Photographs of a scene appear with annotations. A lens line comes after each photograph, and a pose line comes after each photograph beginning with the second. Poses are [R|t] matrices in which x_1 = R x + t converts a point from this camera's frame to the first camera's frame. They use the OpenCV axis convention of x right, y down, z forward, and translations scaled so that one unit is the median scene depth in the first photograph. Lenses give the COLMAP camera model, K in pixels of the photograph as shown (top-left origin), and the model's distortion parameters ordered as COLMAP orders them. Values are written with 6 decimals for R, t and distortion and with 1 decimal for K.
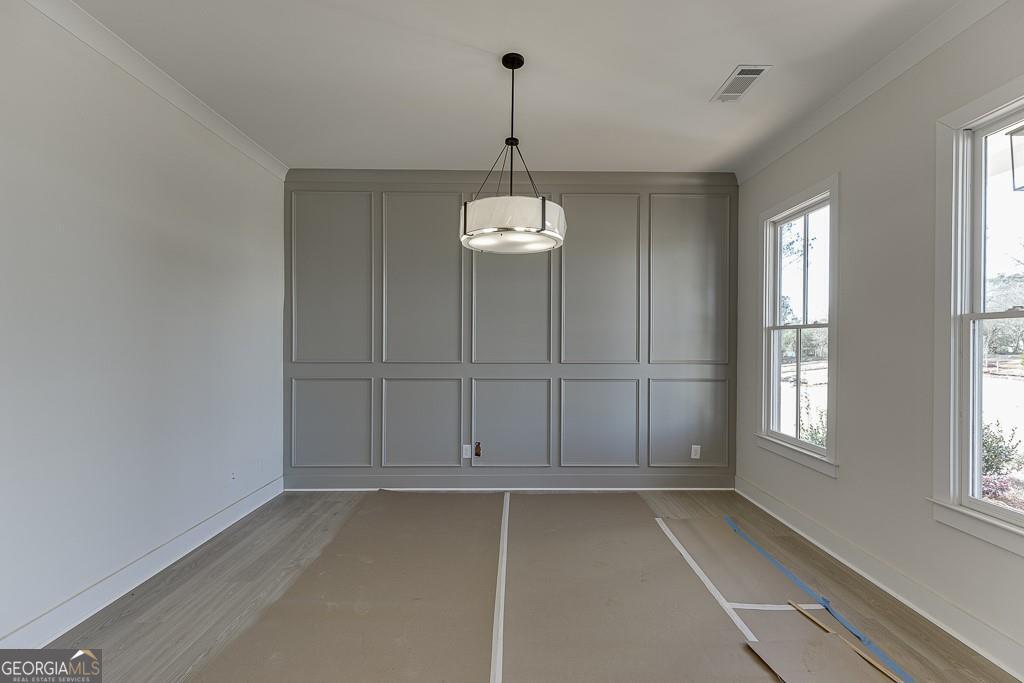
lens RADIAL K [[452.1, 0, 516.5], [0, 452.1, 345.5], [0, 0, 1]] dist [-0.000300, 0.000048]
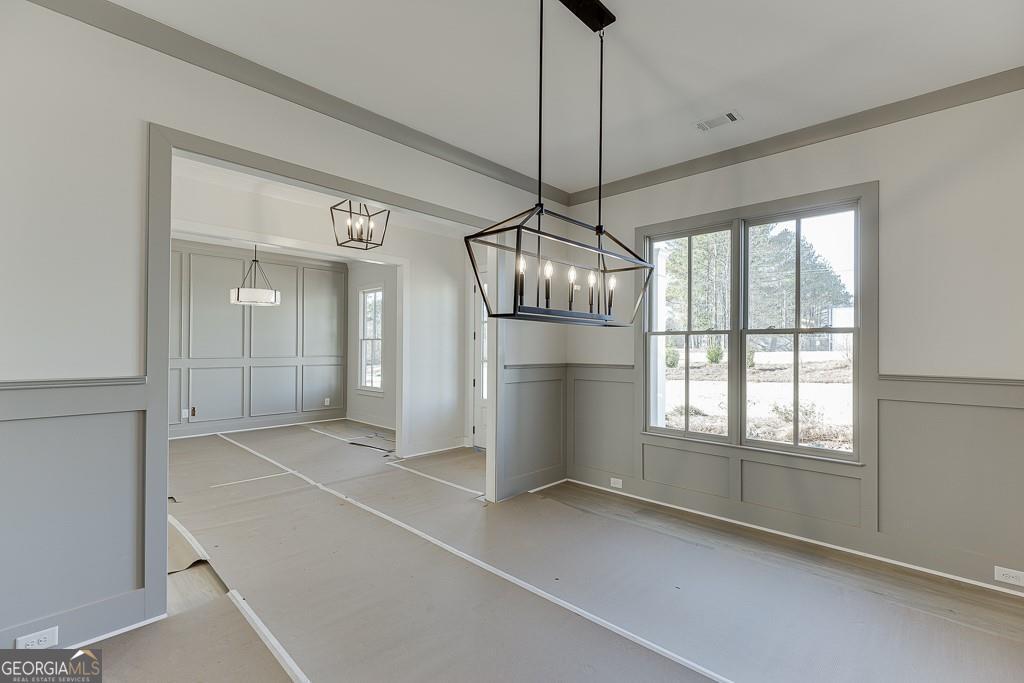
lens RADIAL K [[452.1, 0, 516.5], [0, 452.1, 345.5], [0, 0, 1]] dist [-0.000300, 0.000048]
pose [[0.693600, 0.003953, 0.720350, -0.454201], [0.004244, 0.999945, -0.009574, 0.013475], [-0.720348, 0.009697, 0.693545, -0.967733]]
